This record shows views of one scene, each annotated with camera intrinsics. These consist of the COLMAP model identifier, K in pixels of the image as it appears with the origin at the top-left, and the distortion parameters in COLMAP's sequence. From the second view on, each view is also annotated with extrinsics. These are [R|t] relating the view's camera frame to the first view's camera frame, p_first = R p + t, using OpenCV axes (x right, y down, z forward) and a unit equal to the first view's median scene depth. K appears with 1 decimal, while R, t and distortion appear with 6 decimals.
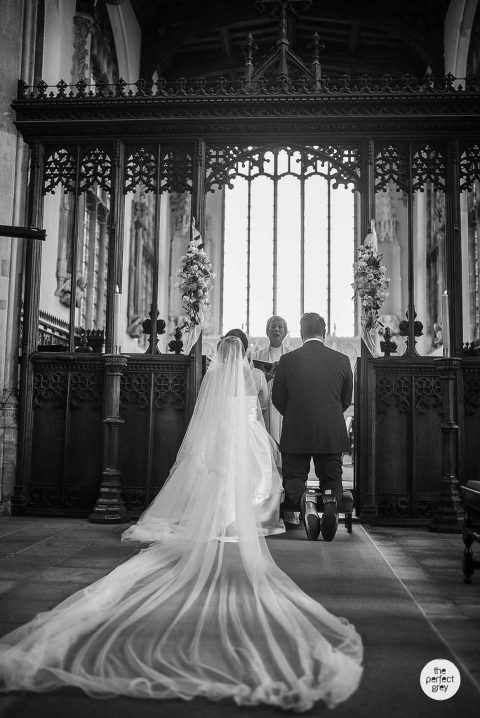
lens RADIAL K [[693.6, 0, 240.0], [0, 693.6, 359.0], [0, 0, 1]] dist [-0.071965, 0.156147]
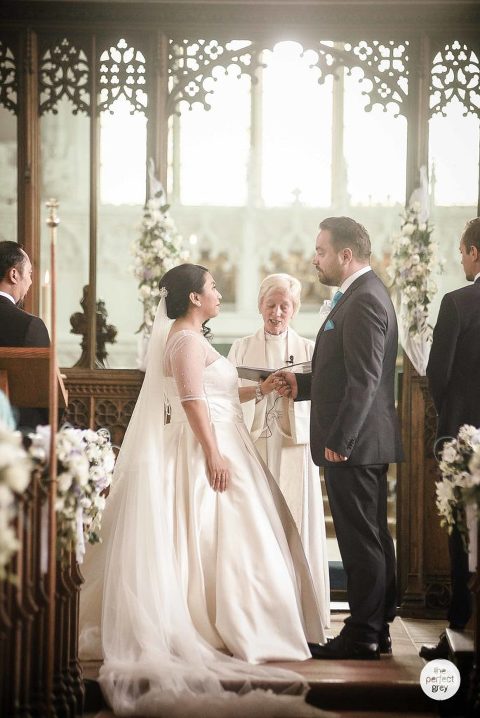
lens RADIAL K [[3288.8, 0, 240.0], [0, 3288.8, 359.0], [0, 0, 1]] dist [1.601733, 2.906573]
pose [[0.998676, -0.005428, 0.051160, -0.143384], [0.001665, 0.997307, 0.073314, -0.243508], [-0.051421, -0.073132, 0.995996, -2.117809]]
